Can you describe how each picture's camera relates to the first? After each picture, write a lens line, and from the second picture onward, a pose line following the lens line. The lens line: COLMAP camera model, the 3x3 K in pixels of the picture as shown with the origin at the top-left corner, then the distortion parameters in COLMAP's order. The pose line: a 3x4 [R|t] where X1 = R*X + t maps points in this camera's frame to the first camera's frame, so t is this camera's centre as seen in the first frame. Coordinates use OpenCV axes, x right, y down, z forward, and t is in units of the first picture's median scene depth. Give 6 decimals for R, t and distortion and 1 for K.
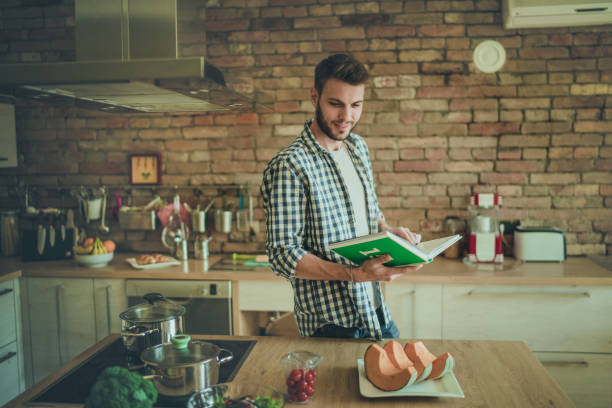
lens RADIAL K [[595.7, 0, 303.6], [0, 595.7, 199.9], [0, 0, 1]] dist [-0.048626, 0.000000]
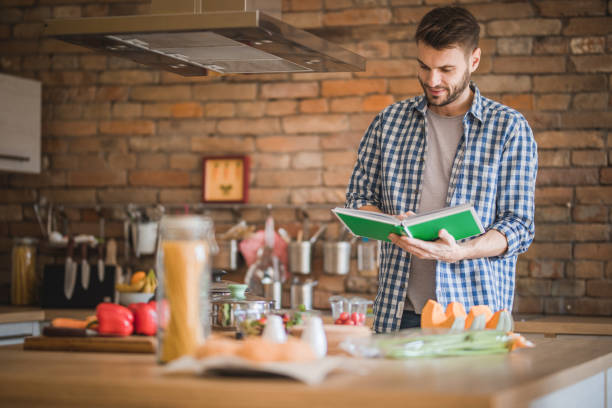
lens RADIAL K [[1604.0, 0, 325.1], [0, 1604.0, 223.2], [0, 0, 1]] dist [0.026579, 0.000000]
pose [[0.976369, 0.016805, -0.215454, 0.238422], [-0.039399, 0.994105, -0.101006, 0.181595], [0.212487, 0.107108, 0.971276, -0.739477]]
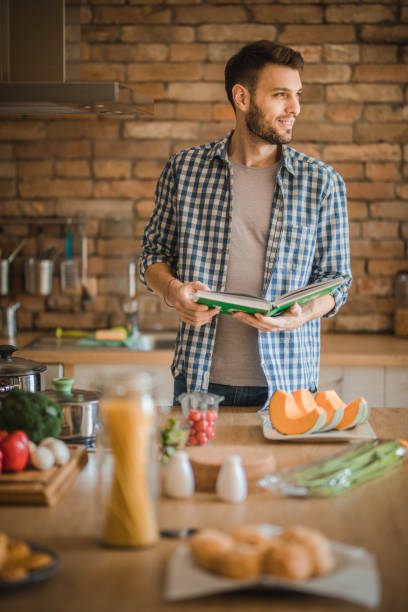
lens RADIAL K [[1506.1, 0, 205.8], [0, 1506.1, 304.9], [0, 0, 1]] dist [0.008954, 0.000000]
pose [[0.997979, 0.006104, 0.063248, -0.063237], [-0.007316, 0.999793, 0.018963, 0.034971], [-0.063119, -0.019387, 0.997818, -0.577020]]
